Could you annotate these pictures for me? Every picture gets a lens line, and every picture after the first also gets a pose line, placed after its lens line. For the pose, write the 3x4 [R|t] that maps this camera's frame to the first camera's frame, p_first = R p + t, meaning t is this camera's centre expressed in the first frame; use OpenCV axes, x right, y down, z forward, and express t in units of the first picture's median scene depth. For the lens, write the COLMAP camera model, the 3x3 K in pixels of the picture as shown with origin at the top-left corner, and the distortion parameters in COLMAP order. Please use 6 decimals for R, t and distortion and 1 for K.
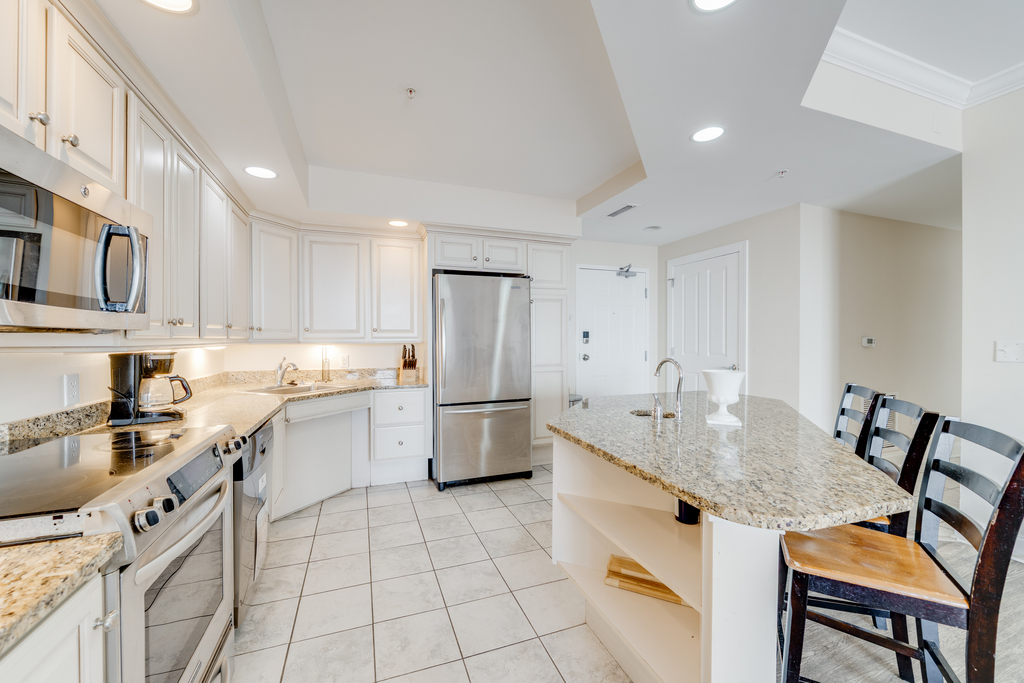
lens RADIAL K [[404.3, 0, 510.5], [0, 404.3, 342.6], [0, 0, 1]] dist [0.000349, -0.000015]
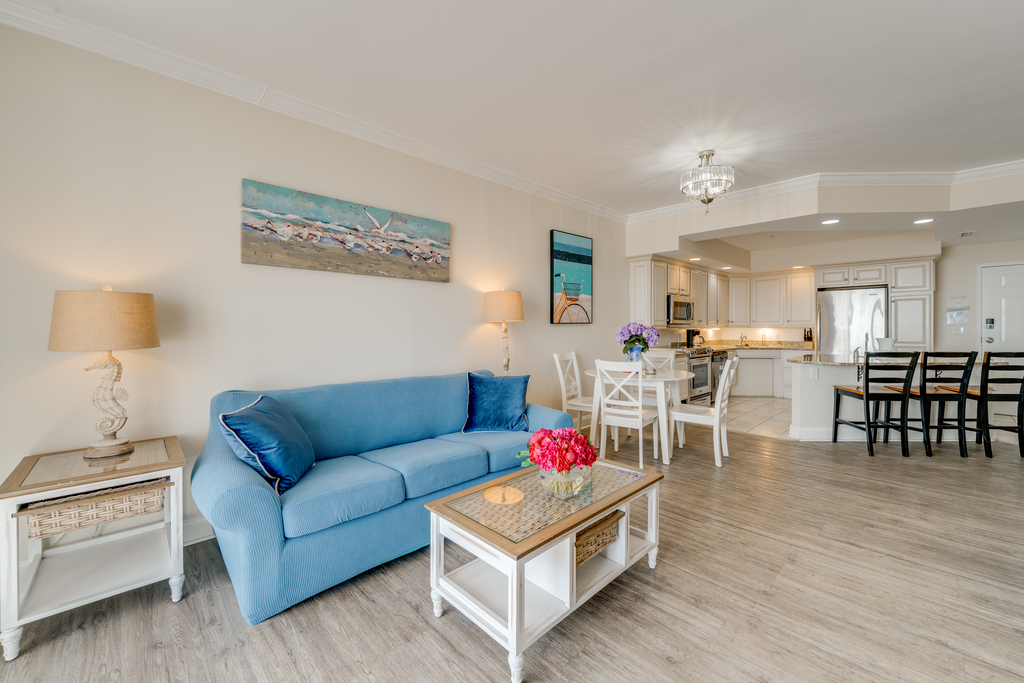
lens RADIAL K [[412.0, 0, 511.4], [0, 412.0, 330.0], [0, 0, 1]] dist [-0.001095, 0.000204]
pose [[0.397167, 0.008286, -0.917709, 1.092956], [-0.006044, 0.999961, 0.006413, 0.010042], [0.917727, 0.003000, 0.397201, -1.171783]]
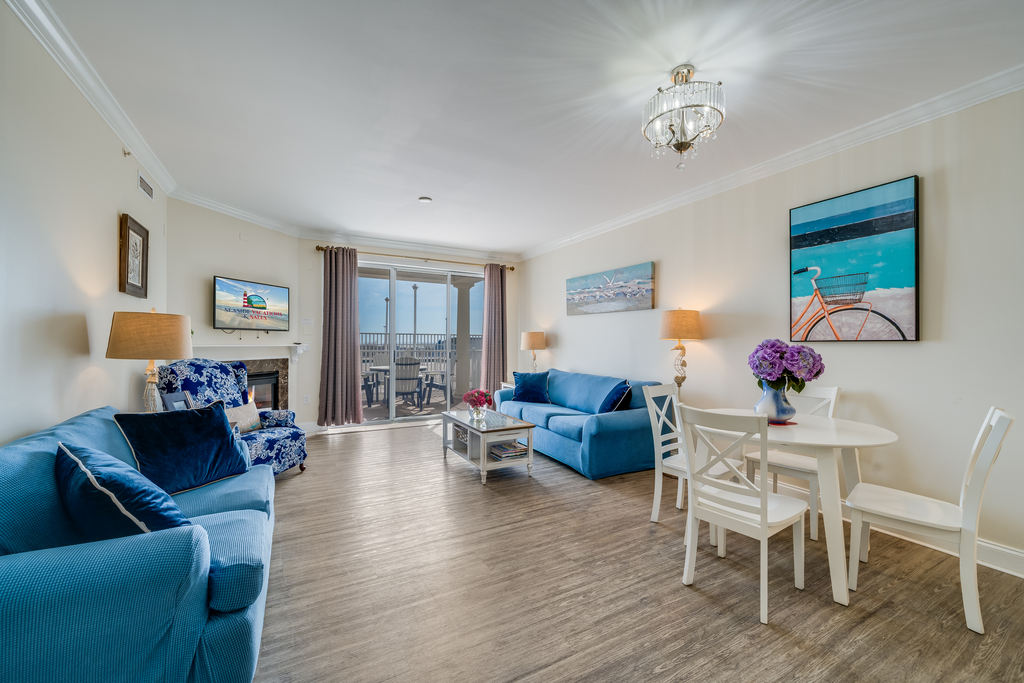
lens RADIAL K [[404.3, 0, 510.5], [0, 404.3, 342.6], [0, 0, 1]] dist [0.000349, -0.000015]
pose [[-0.990359, -0.005686, -0.138407, 0.652751], [-0.007050, 0.999931, 0.009364, -0.006075], [0.138344, 0.010250, -0.990331, 0.440859]]
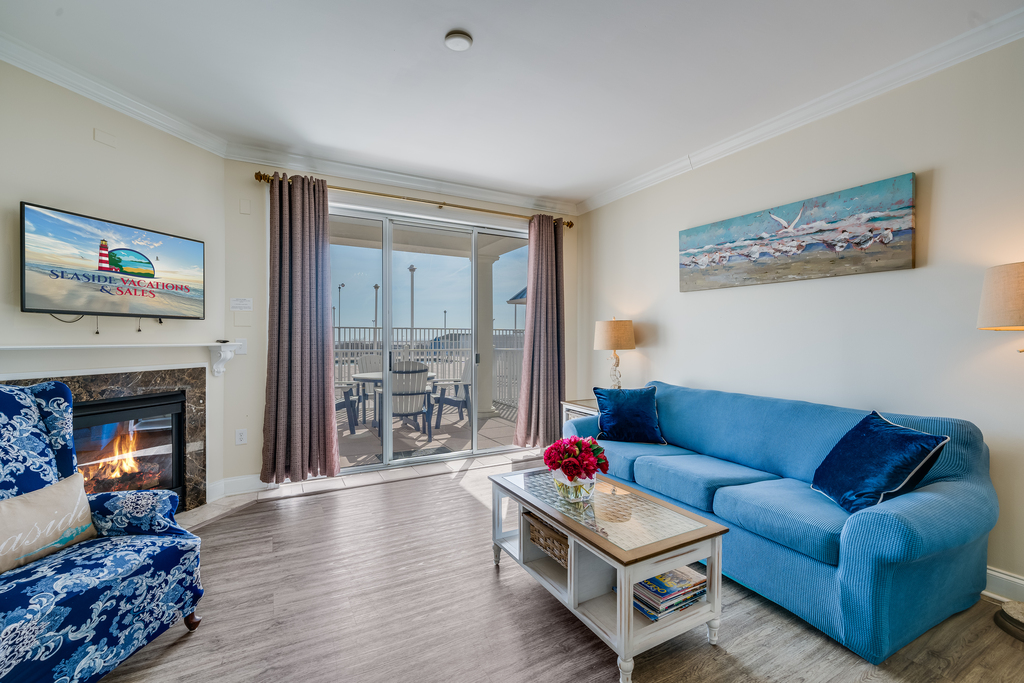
lens RADIAL K [[439.4, 0, 512.0], [0, 439.4, 341.5], [0, 0, 1]] dist [-0.000023, 0.000344]
pose [[-0.989847, 0.000262, -0.142137, 0.765700], [-0.001936, 0.999881, 0.015328, 0.003260], [0.142124, 0.015447, -0.989728, -0.223890]]
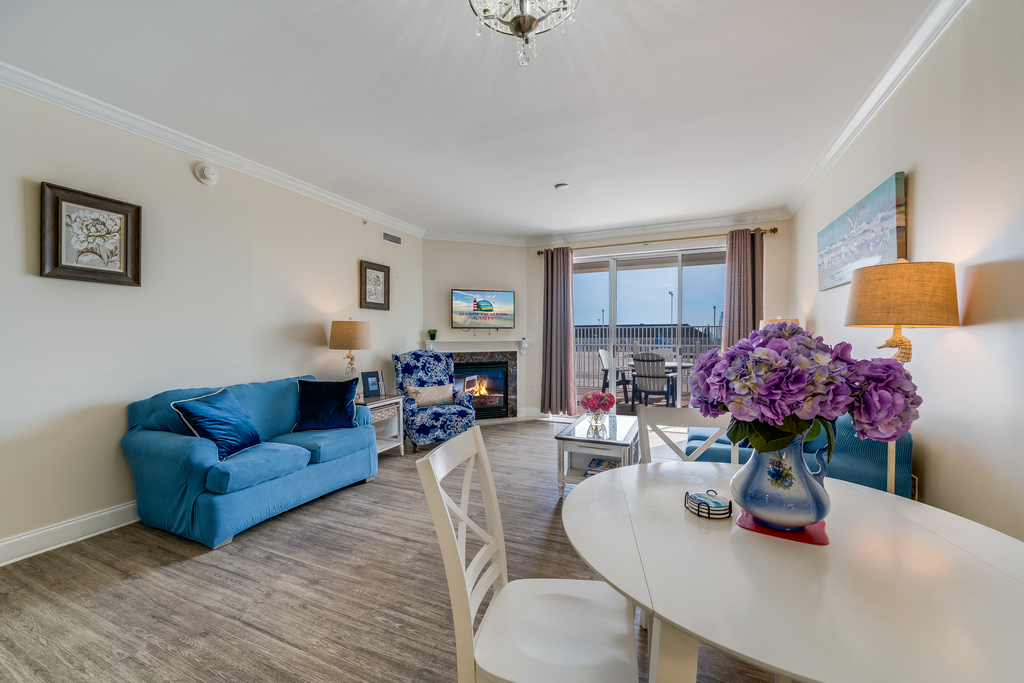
lens RADIAL K [[412.9, 0, 500.0], [0, 412.9, 342.8], [0, 0, 1]] dist [-0.000655, -0.000070]
pose [[-0.701196, -0.006535, 0.712938, -0.051316], [0.012425, 0.999694, 0.021384, -0.004022], [-0.712860, 0.023853, -0.700900, 0.124764]]
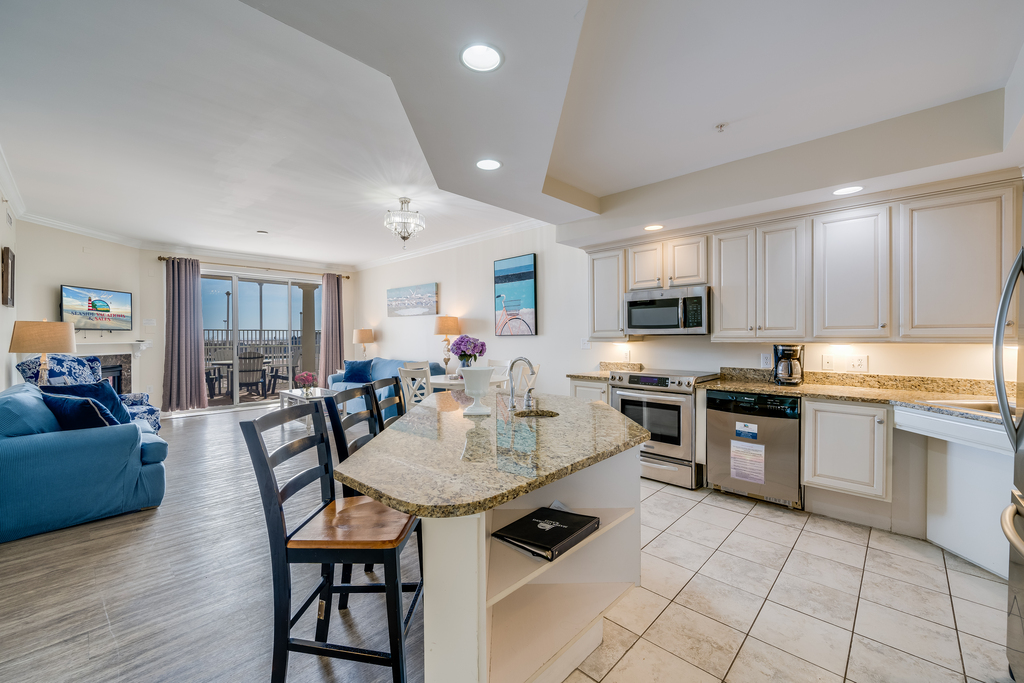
lens RADIAL K [[413.5, 0, 512.8], [0, 413.5, 338.7], [0, 0, 1]] dist [-0.000649, -0.000175]
pose [[-0.901871, 0.007348, -0.431942, 0.541230], [0.001529, 0.999903, 0.013820, -0.016142], [0.432002, 0.011803, -0.901795, 1.217235]]
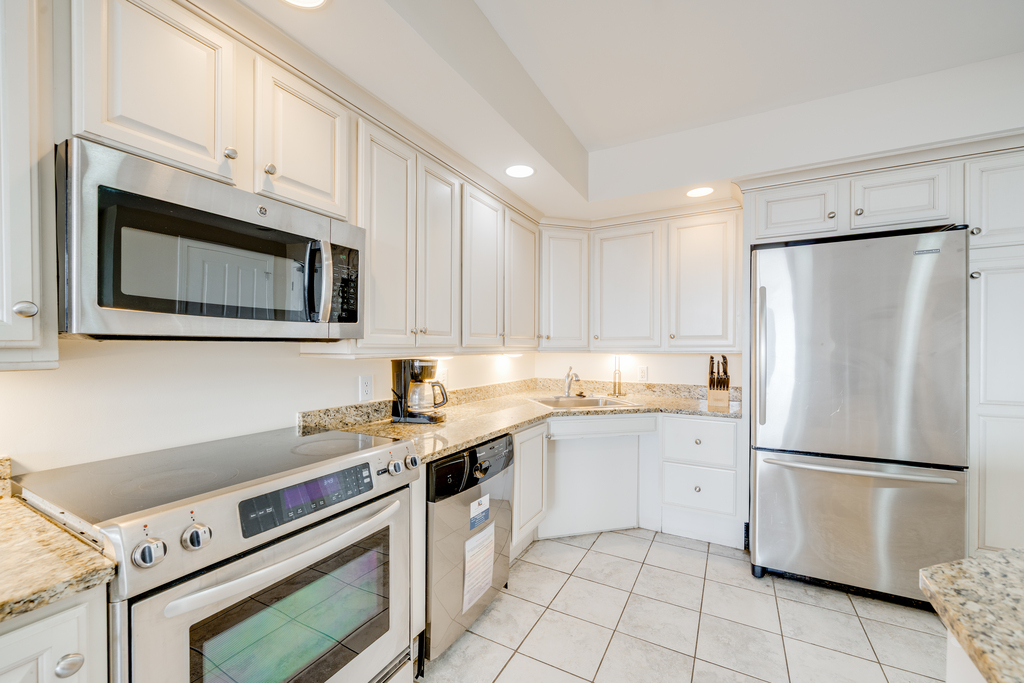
lens RADIAL K [[409.3, 0, 510.3], [0, 409.3, 350.9], [0, 0, 1]] dist [-0.001700, -0.000230]
pose [[0.651519, 0.010836, -0.758555, 0.073054], [-0.010700, 0.999930, 0.005093, -0.003995], [0.758557, 0.004799, 0.651590, 0.266005]]
